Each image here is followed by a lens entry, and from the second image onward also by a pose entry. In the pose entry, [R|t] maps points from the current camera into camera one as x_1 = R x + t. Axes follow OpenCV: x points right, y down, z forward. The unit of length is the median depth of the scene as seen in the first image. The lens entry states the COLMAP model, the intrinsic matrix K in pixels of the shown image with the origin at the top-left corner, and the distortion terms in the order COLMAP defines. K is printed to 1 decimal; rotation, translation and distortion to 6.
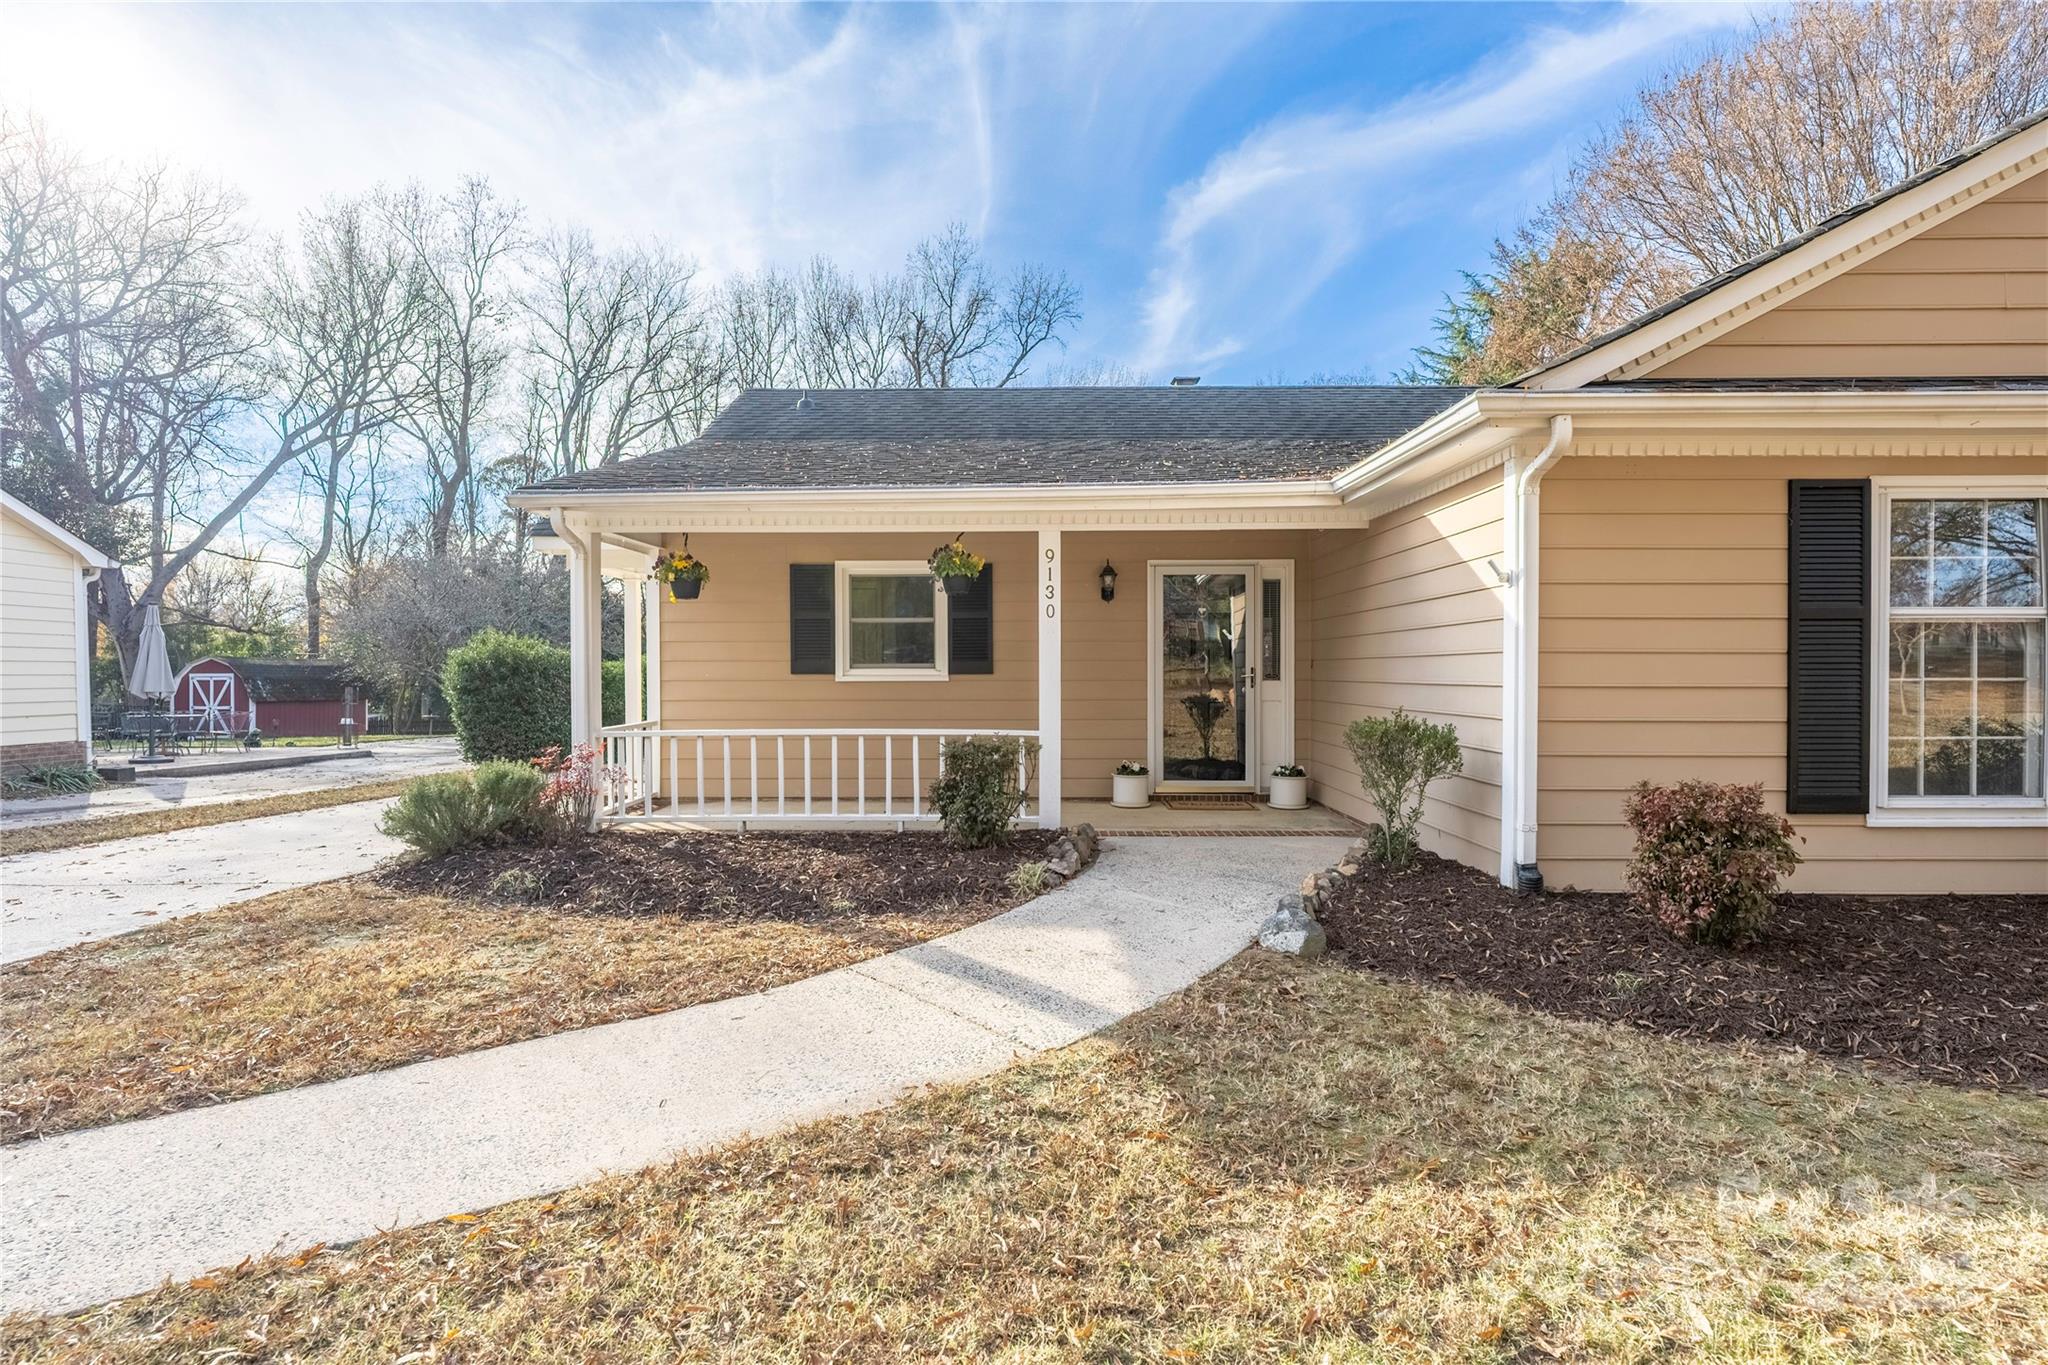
lens RADIAL K [[972.6, 0, 1014.0], [0, 972.6, 692.6], [0, 0, 1]] dist [-0.008799, -0.002369]
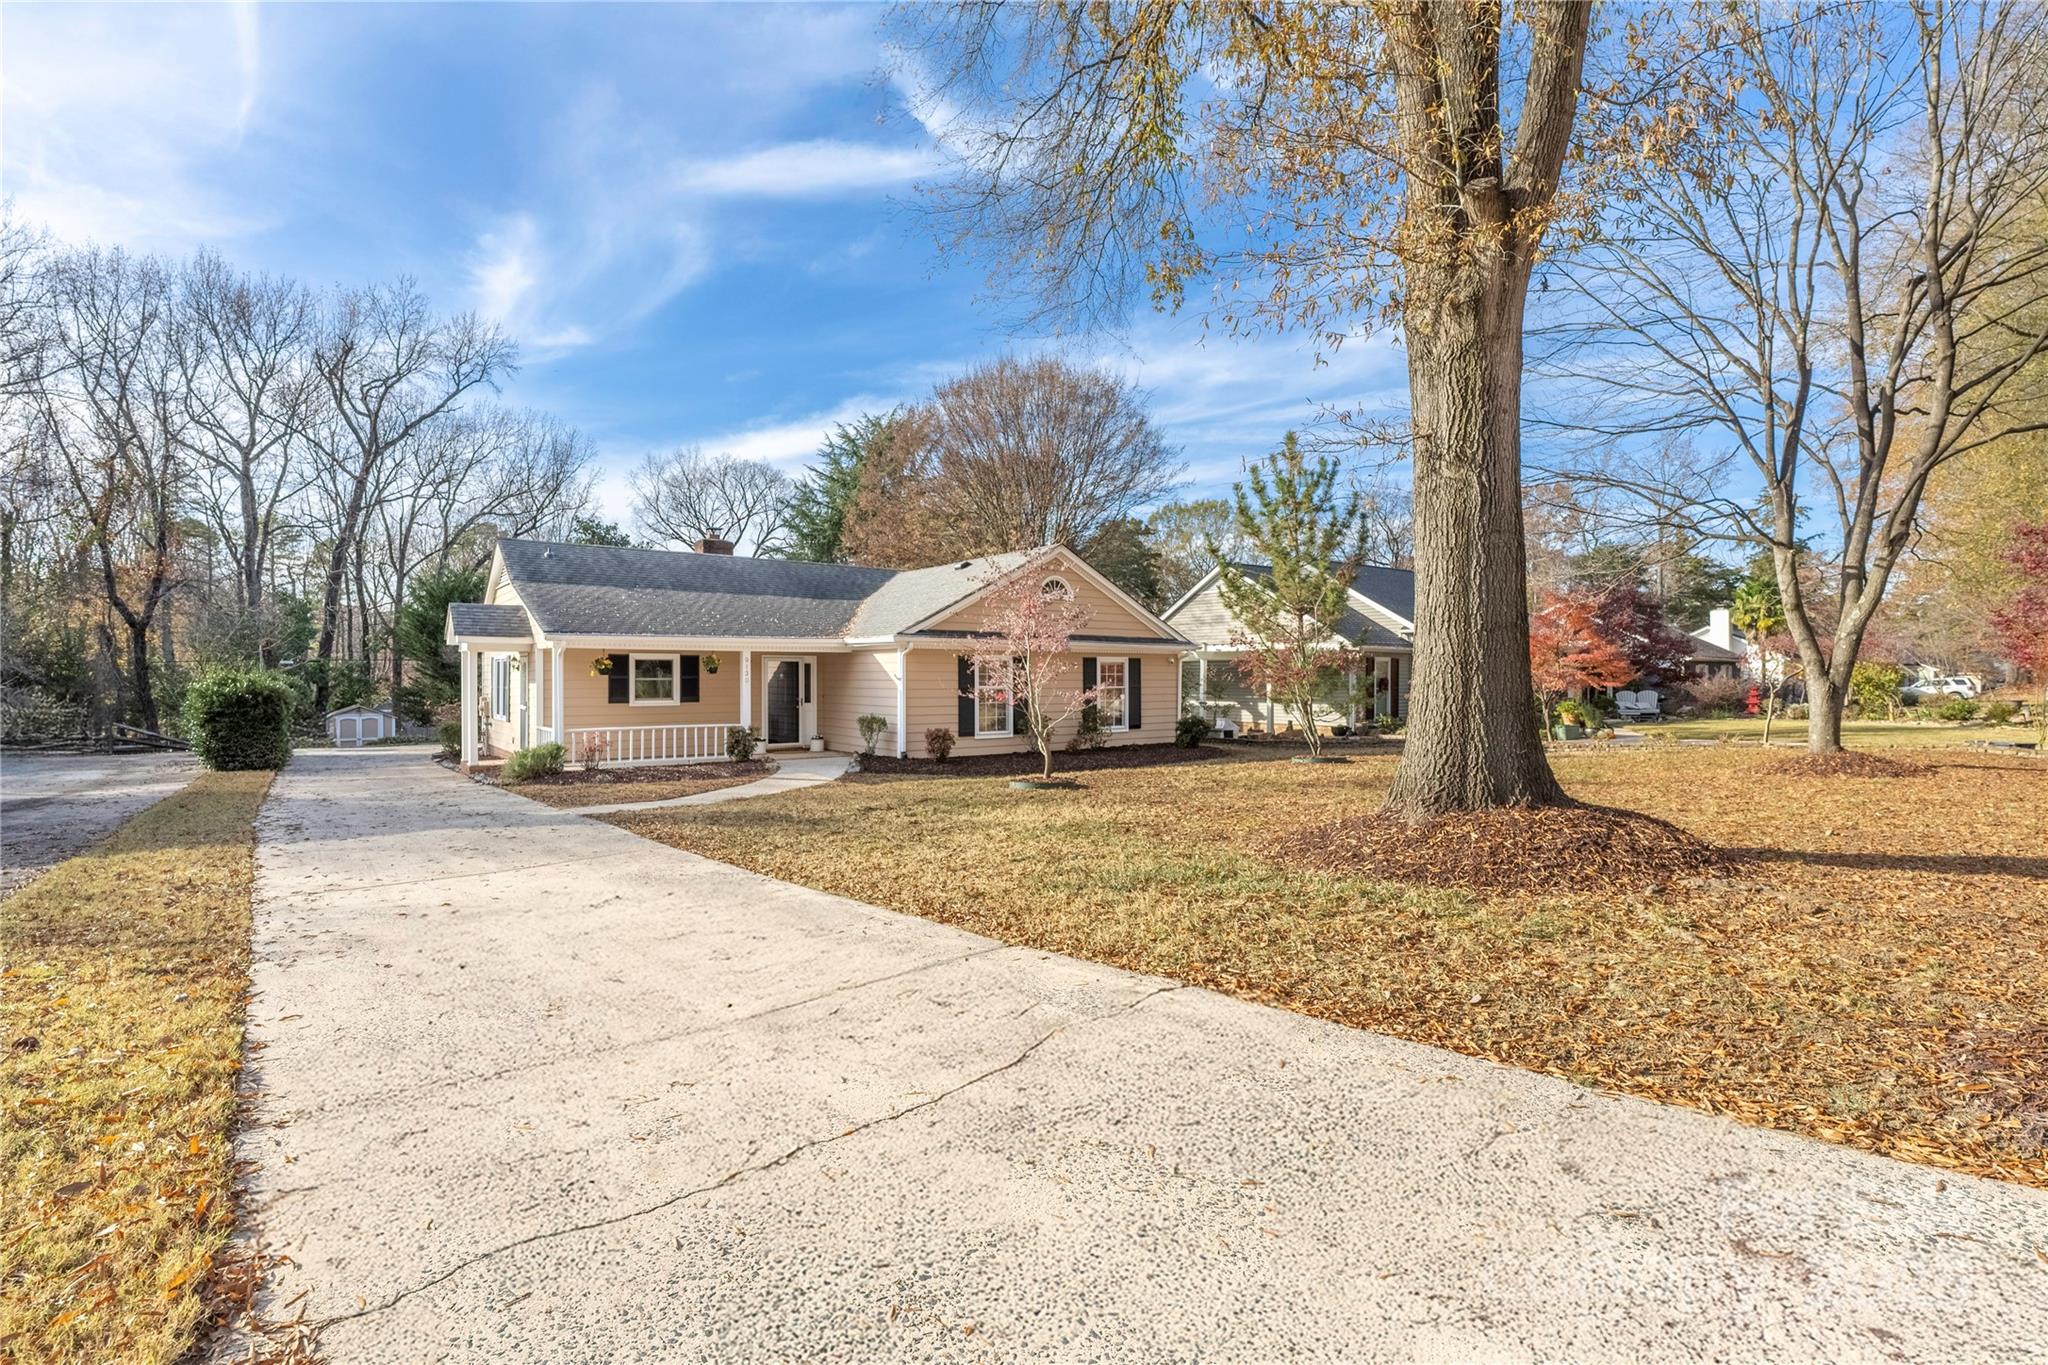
lens RADIAL K [[972.6, 0, 1027.4], [0, 972.6, 682.1], [0, 0, 1]] dist [-0.008799, -0.002369]
pose [[0.791297, -0.000984, 0.611432, -0.977950], [0.011645, 0.999842, -0.013462, -0.031486], [-0.611322, 0.017773, 0.791183, -1.600851]]
